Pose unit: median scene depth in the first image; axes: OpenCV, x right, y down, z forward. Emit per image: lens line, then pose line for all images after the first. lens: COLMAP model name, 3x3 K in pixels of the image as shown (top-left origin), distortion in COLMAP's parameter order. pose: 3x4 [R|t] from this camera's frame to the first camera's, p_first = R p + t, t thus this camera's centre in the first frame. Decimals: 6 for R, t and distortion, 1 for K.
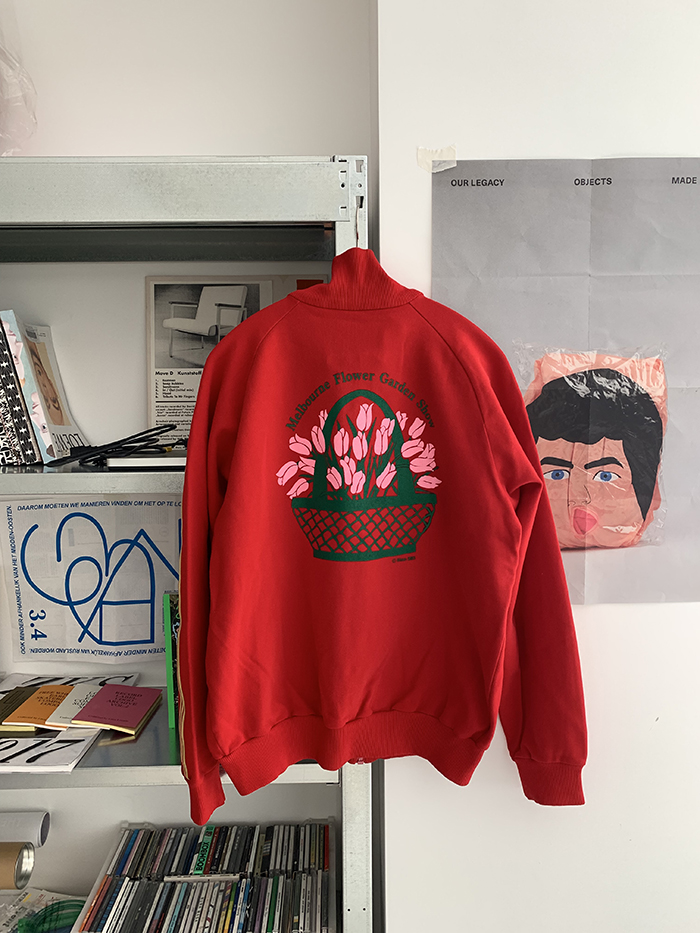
lens RADIAL K [[740.3, 0, 352.8], [0, 740.3, 458.4], [0, 0, 1]] dist [0.034544, -0.062643]
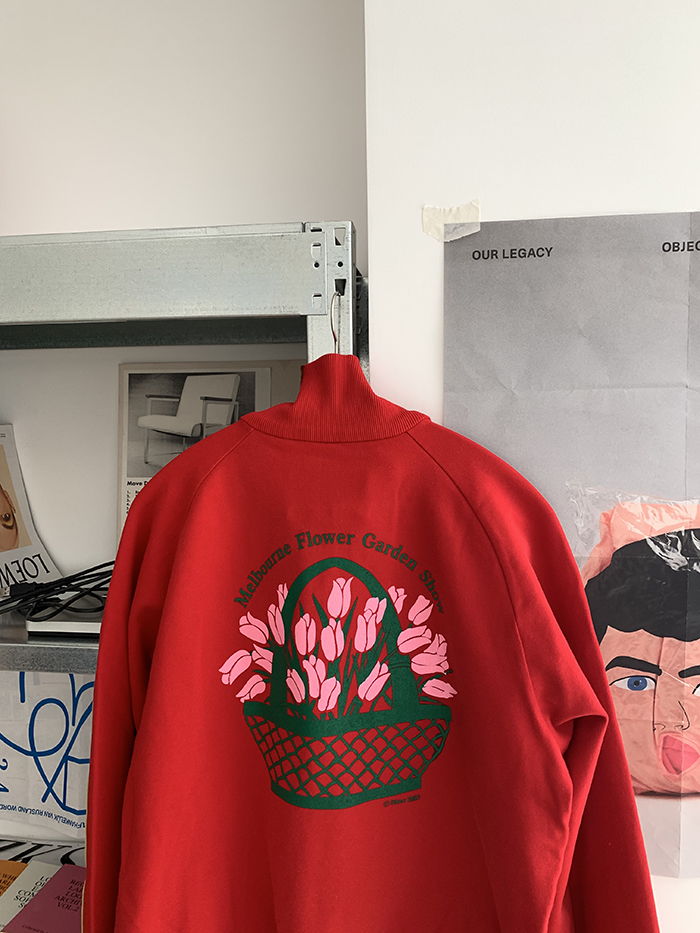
lens RADIAL K [[740.3, 0, 350.6], [0, 740.3, 456.7], [0, 0, 1]] dist [0.034544, -0.062643]
pose [[0.989186, 0.008278, -0.146434, 0.117254], [-0.012530, 0.999526, -0.028137, -0.156758], [0.146132, 0.029667, 0.988820, 0.297317]]
